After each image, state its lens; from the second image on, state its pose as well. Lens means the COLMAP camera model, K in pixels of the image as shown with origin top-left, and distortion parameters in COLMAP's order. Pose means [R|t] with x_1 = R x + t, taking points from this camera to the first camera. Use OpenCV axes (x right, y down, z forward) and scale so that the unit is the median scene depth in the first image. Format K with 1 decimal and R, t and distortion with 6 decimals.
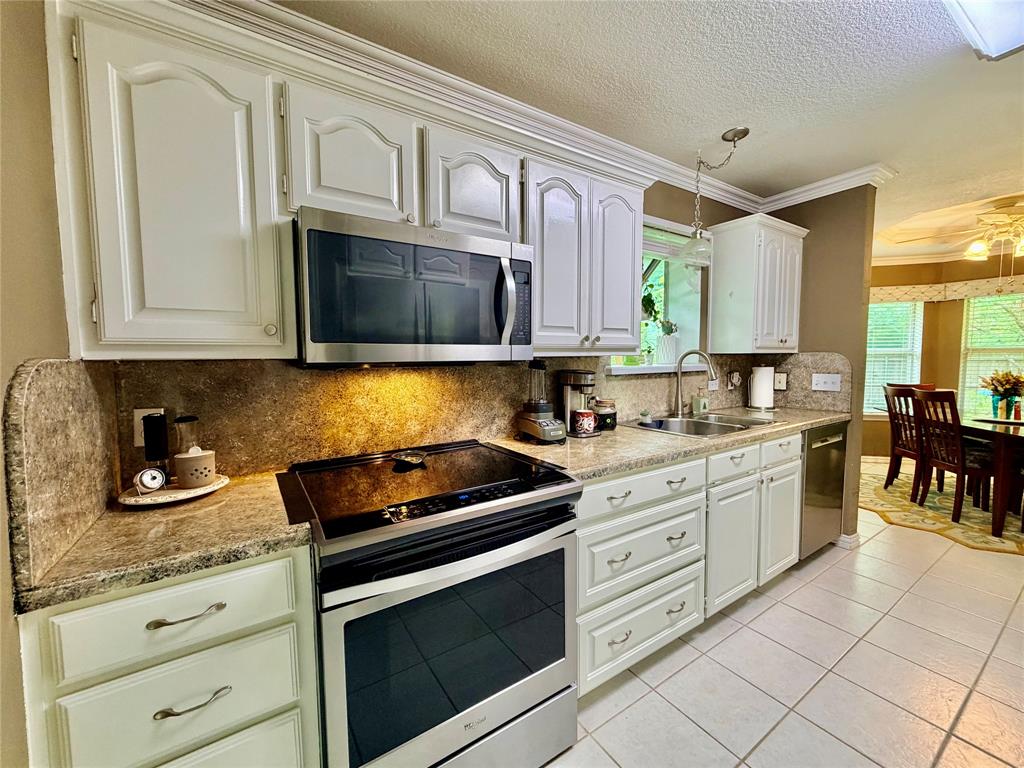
lens RADIAL K [[409.3, 0, 513.2], [0, 409.3, 382.7], [0, 0, 1]] dist [0.001412, -0.000333]
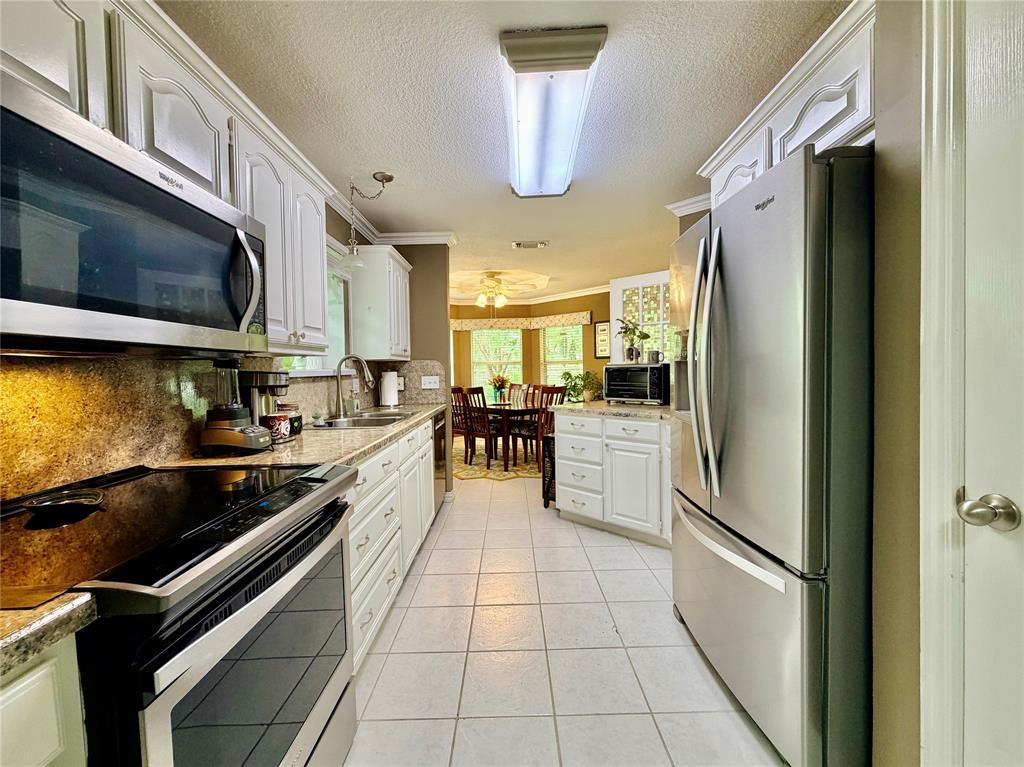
lens RADIAL K [[409.3, 0, 516.0], [0, 409.3, 381.4], [0, 0, 1]] dist [0.001412, -0.000333]
pose [[0.541697, -0.028950, 0.840075, -0.281006], [0.068445, 0.997607, -0.009756, 0.037112], [-0.837783, 0.062783, 0.542382, 0.049862]]
